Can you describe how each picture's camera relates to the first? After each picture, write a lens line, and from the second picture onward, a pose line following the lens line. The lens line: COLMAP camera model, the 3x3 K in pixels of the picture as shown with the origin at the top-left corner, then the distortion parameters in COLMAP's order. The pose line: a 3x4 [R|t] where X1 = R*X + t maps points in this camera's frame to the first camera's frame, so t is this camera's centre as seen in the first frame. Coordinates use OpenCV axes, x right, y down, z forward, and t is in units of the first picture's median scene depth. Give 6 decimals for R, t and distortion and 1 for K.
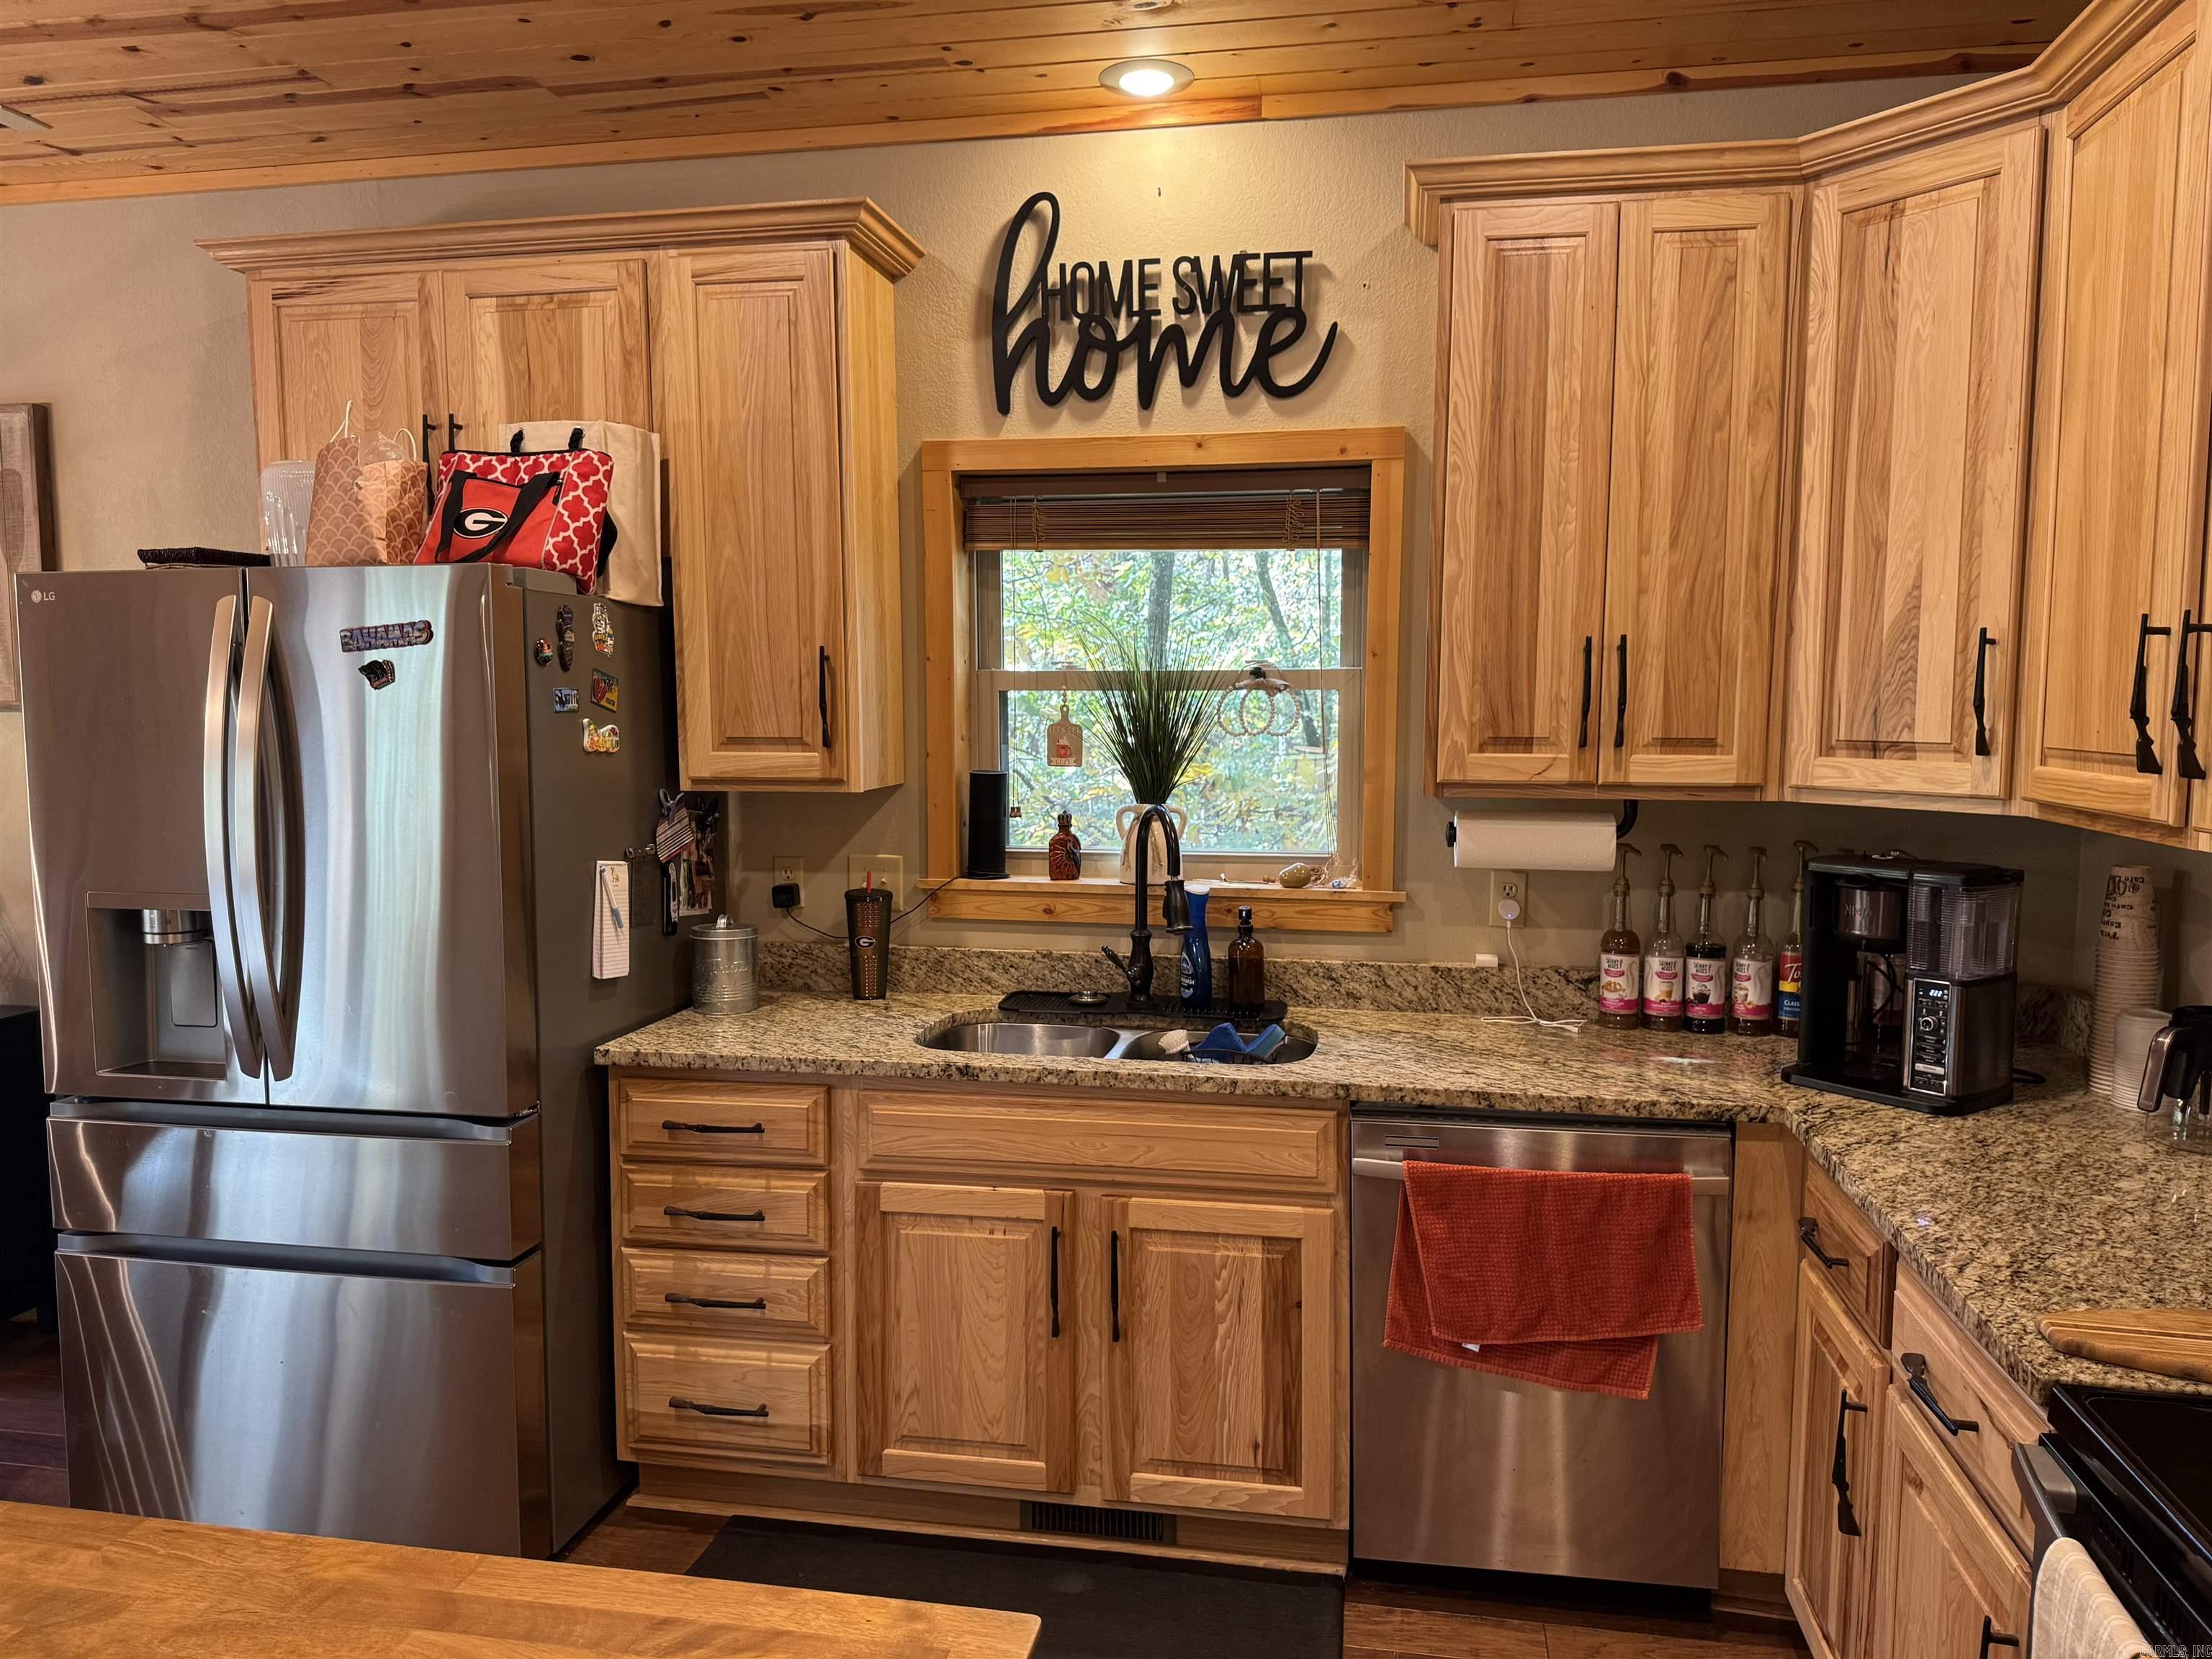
lens RADIAL K [[1535.7, 0, 1106.0], [0, 1535.7, 829.5], [0, 0, 1]] dist [0.102553, -0.151458]
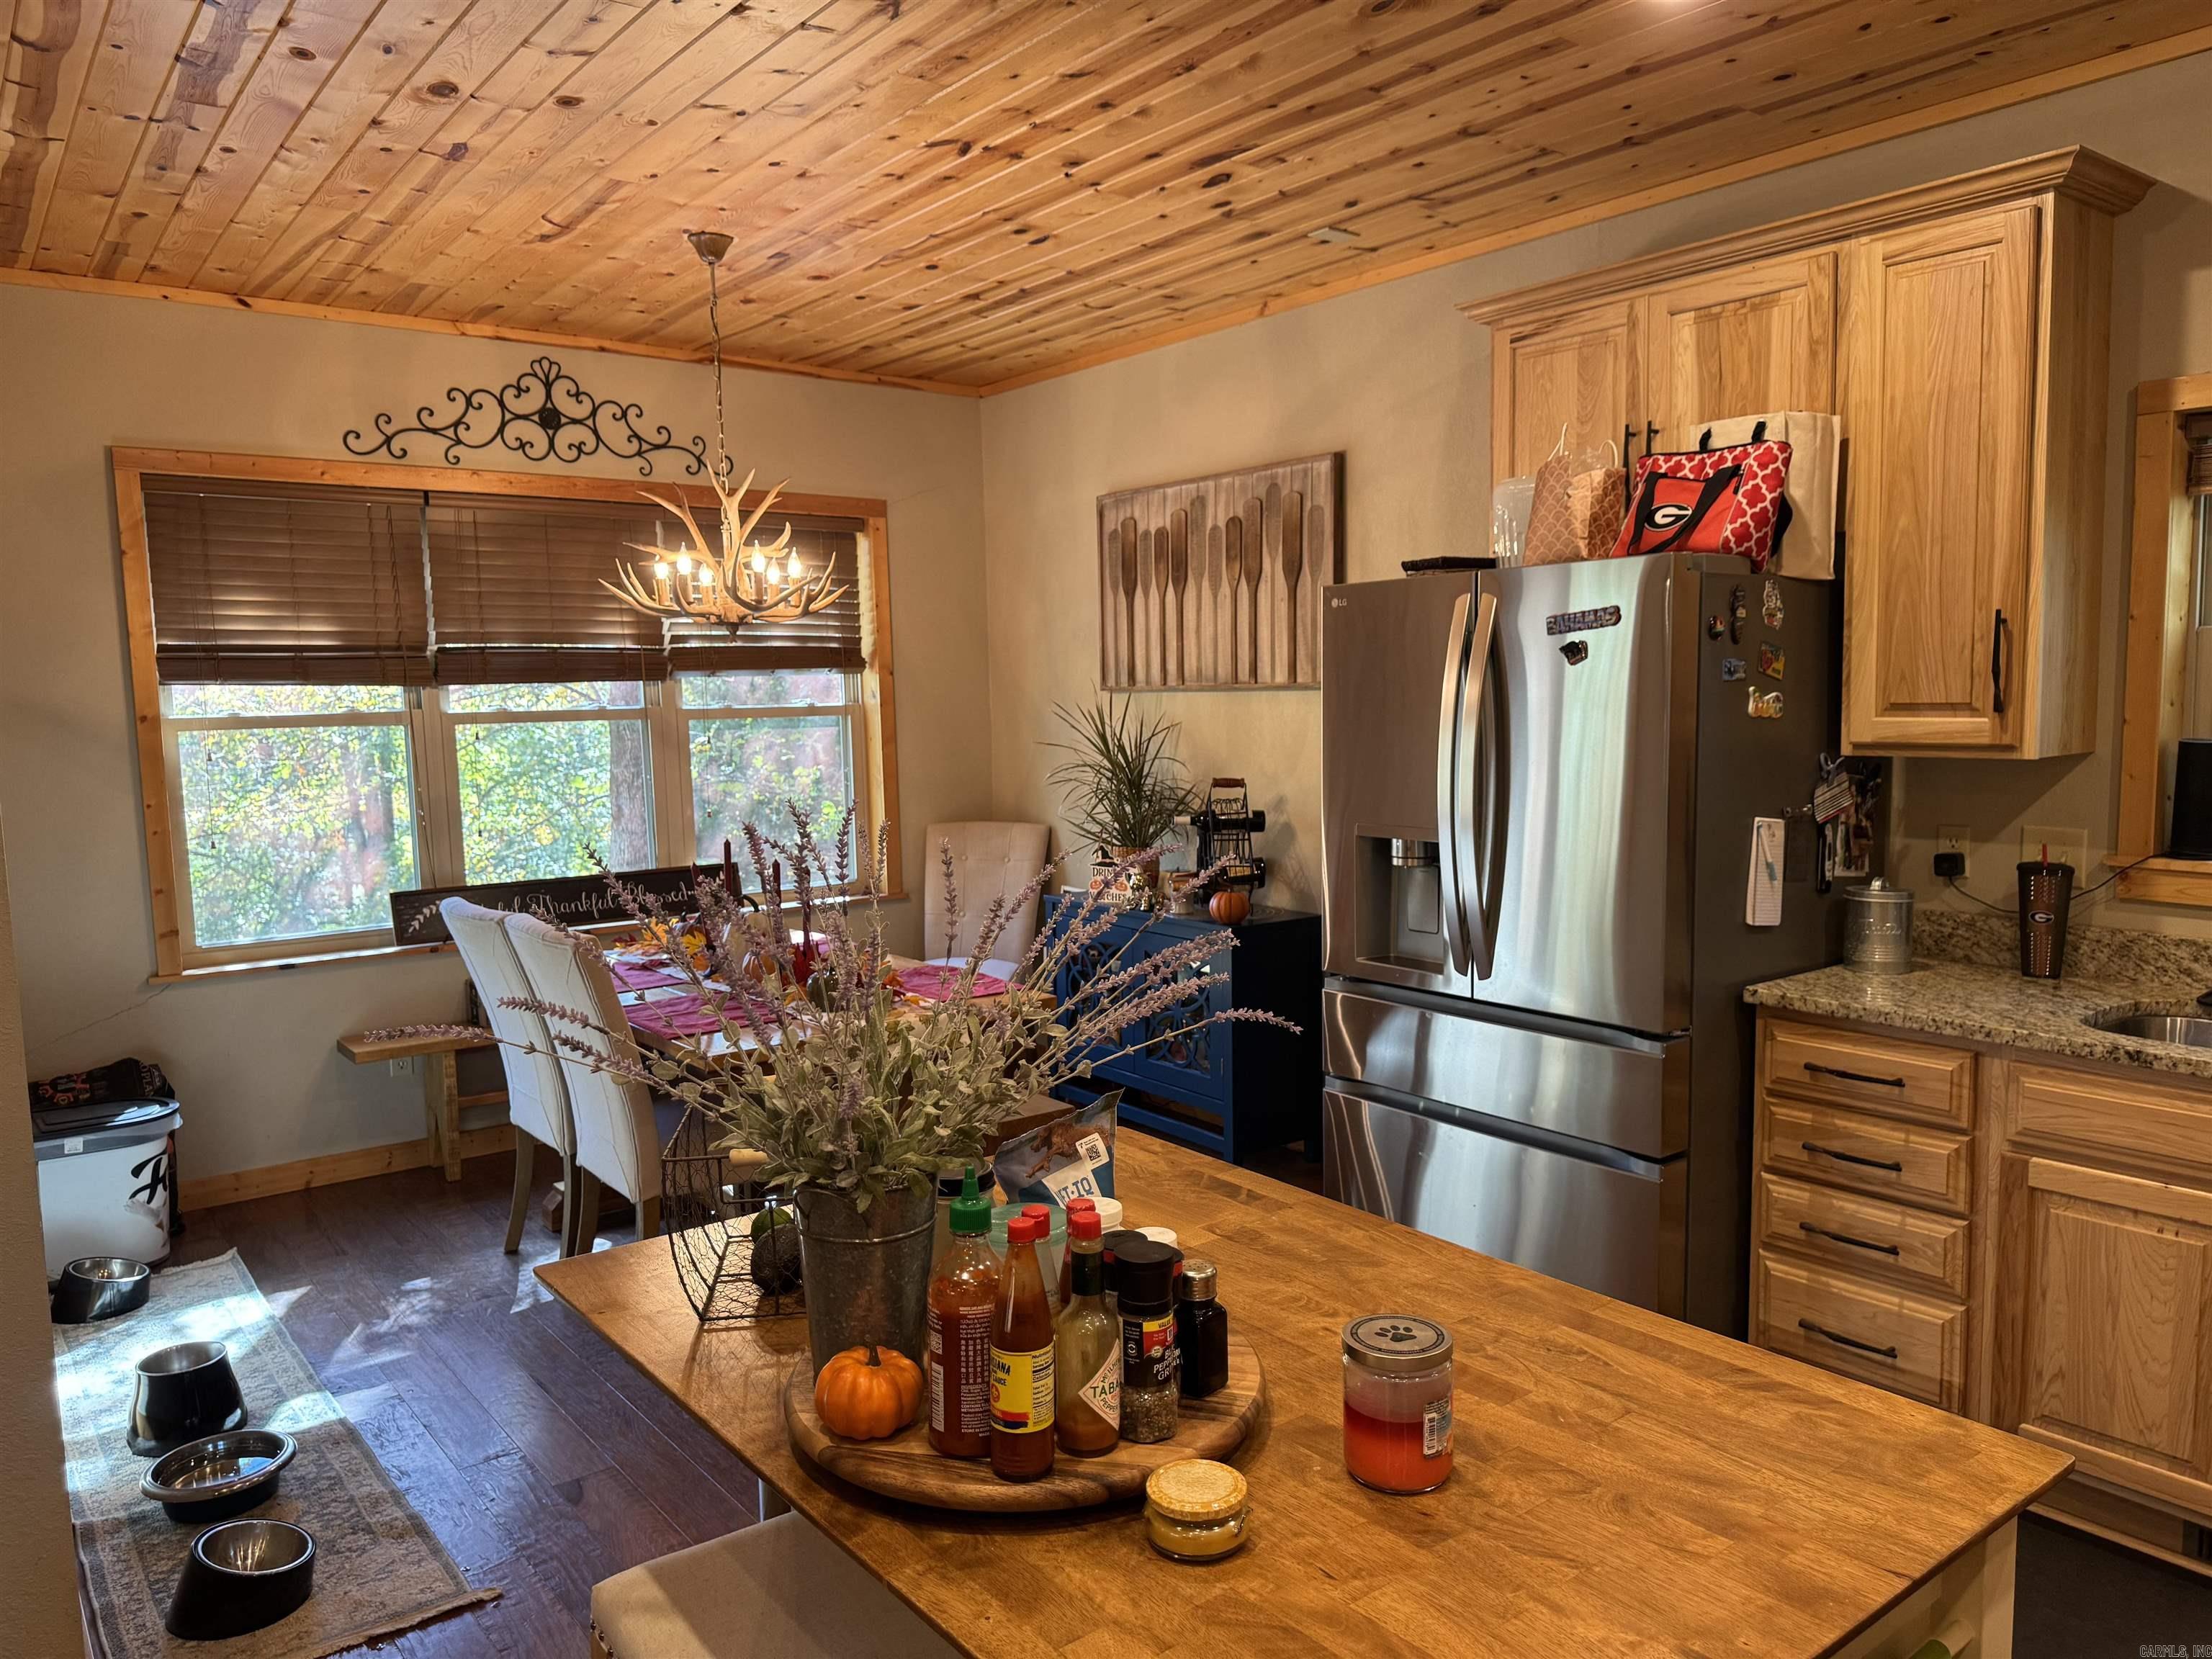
lens RADIAL K [[1575.0, 0, 1100.4], [0, 1575.0, 846.4], [0, 0, 1]] dist [0.067349, -0.104801]
pose [[0.749299, 0.056262, -0.659838, 0.067764], [-0.036714, 0.998381, 0.043436, 0.008722], [0.661213, -0.008321, 0.750152, -0.148777]]
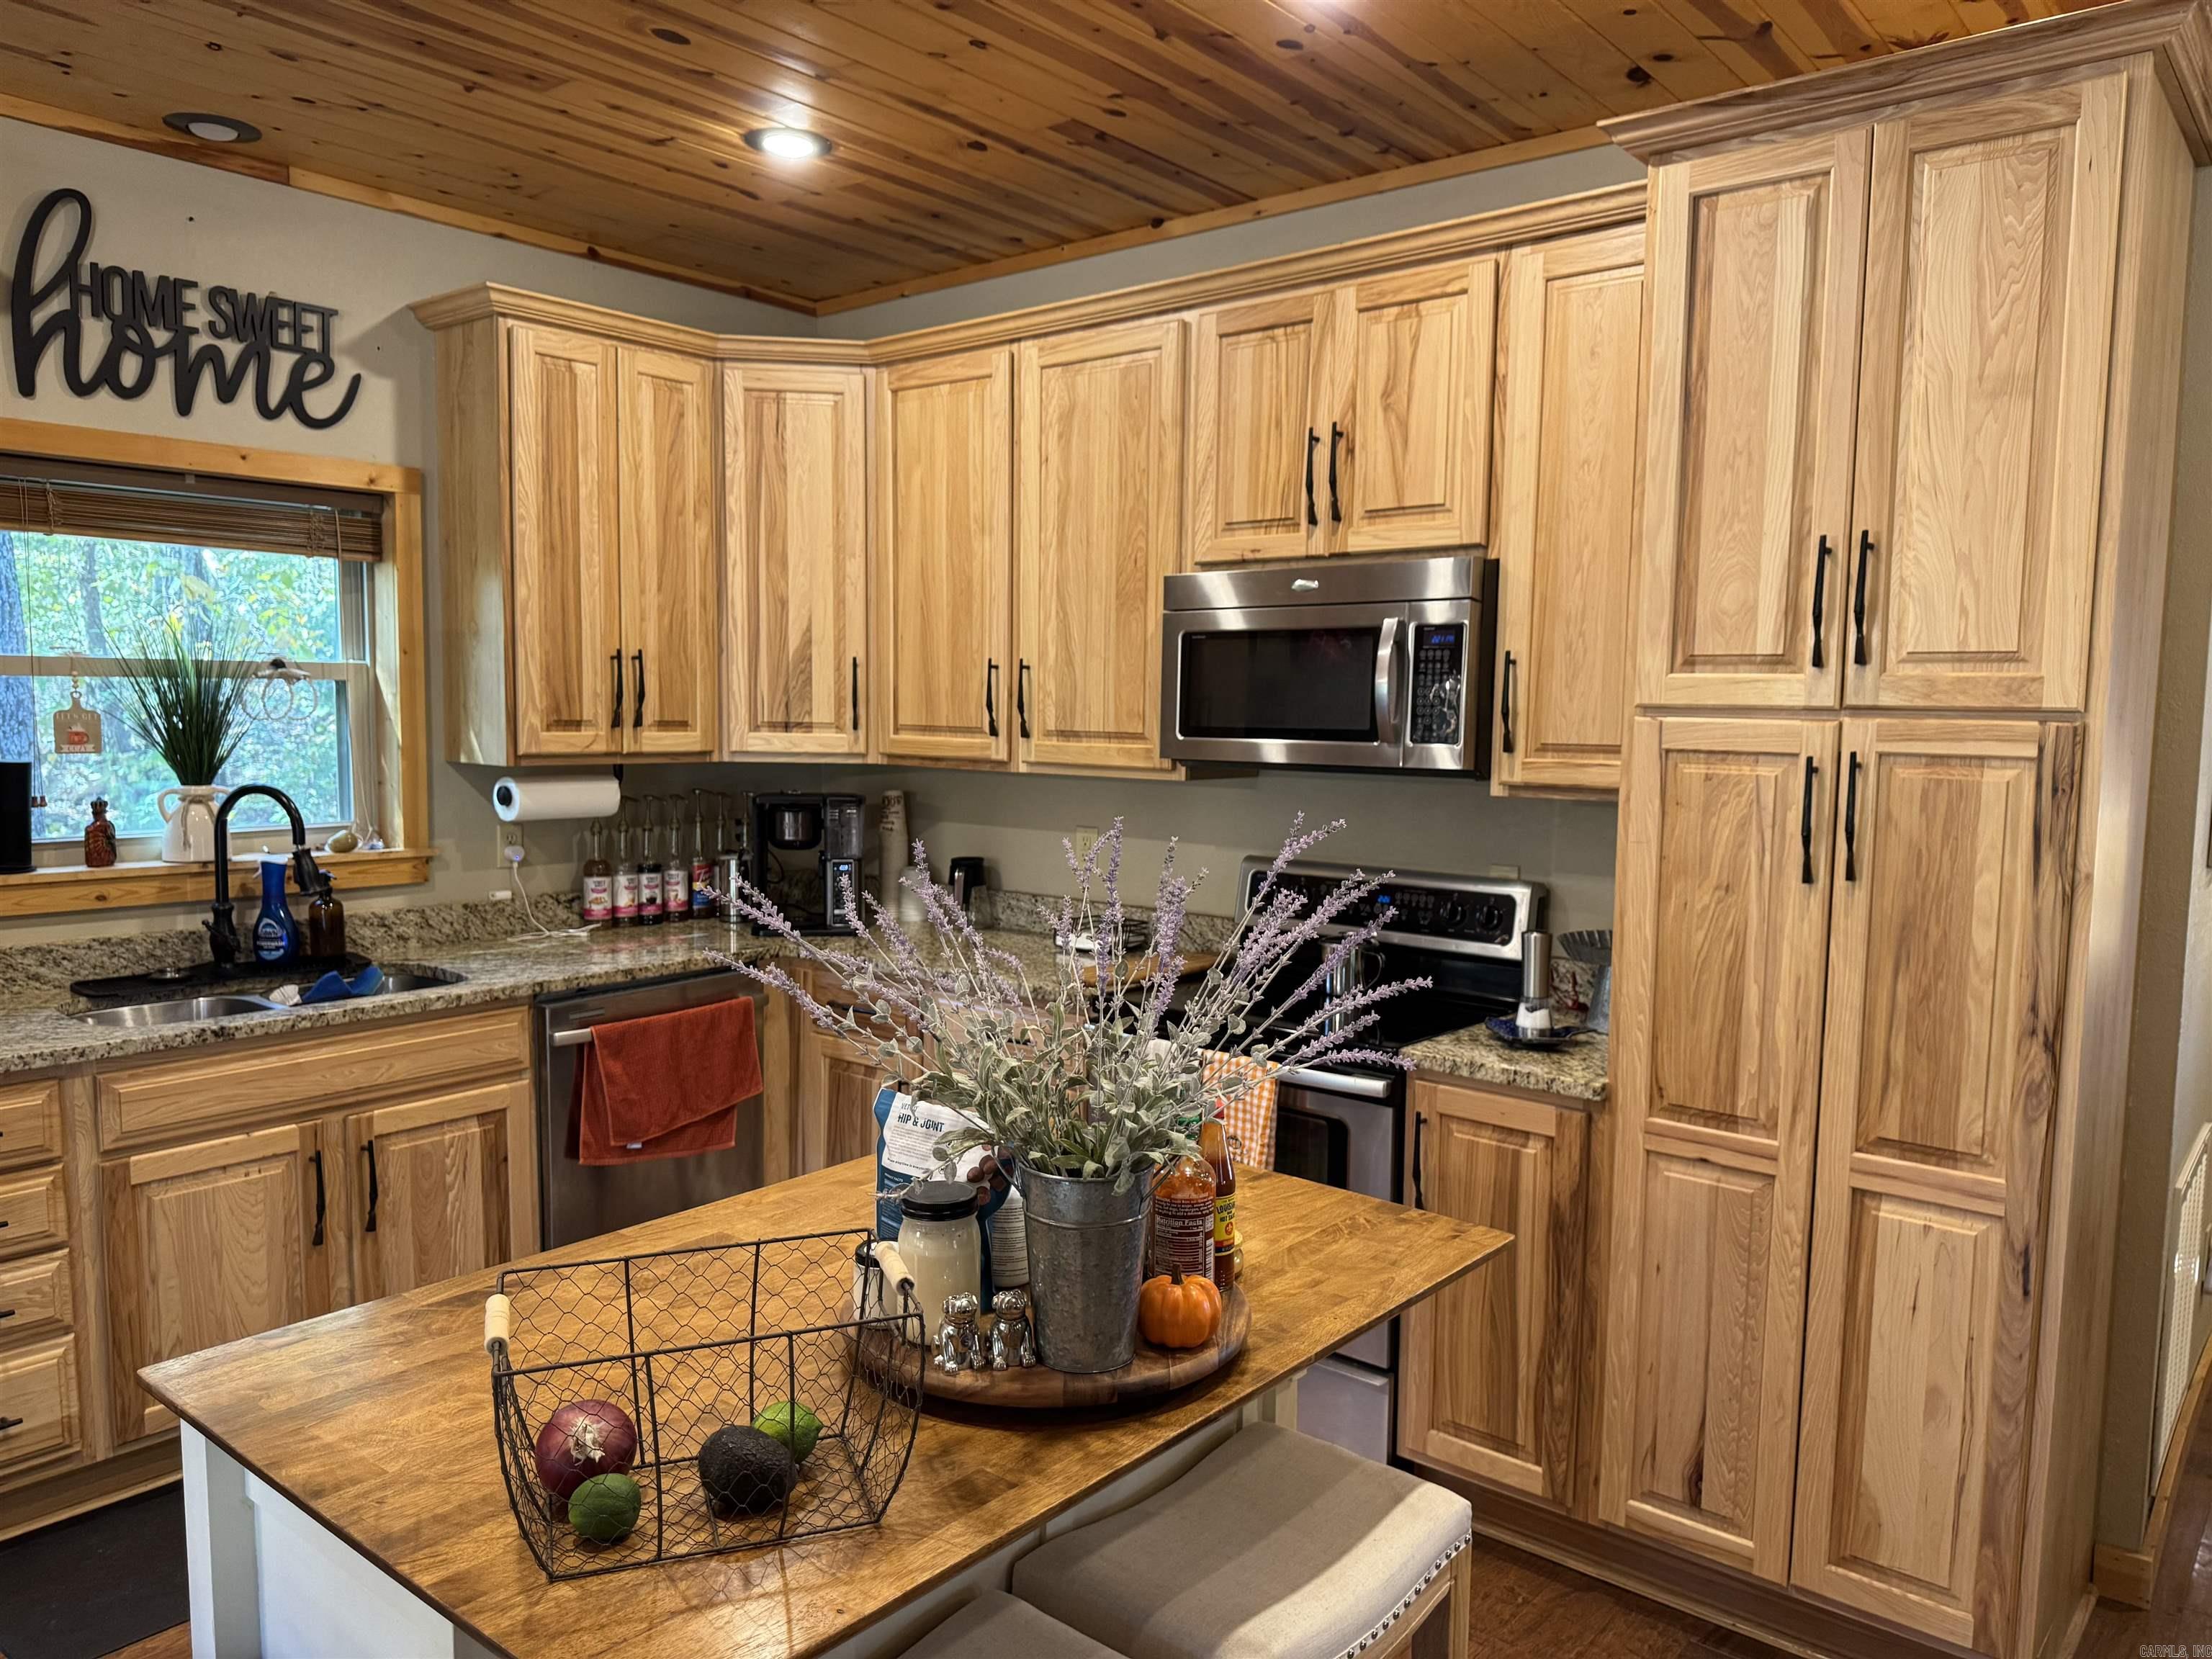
lens RADIAL K [[1575.0, 0, 1100.4], [0, 1575.0, 846.4], [0, 0, 1]] dist [0.067349, -0.104801]
pose [[0.484354, -0.079157, 0.871284, -0.742137], [0.059246, 0.996580, 0.057605, -0.001947], [-0.872864, 0.023719, 0.487387, -0.088226]]
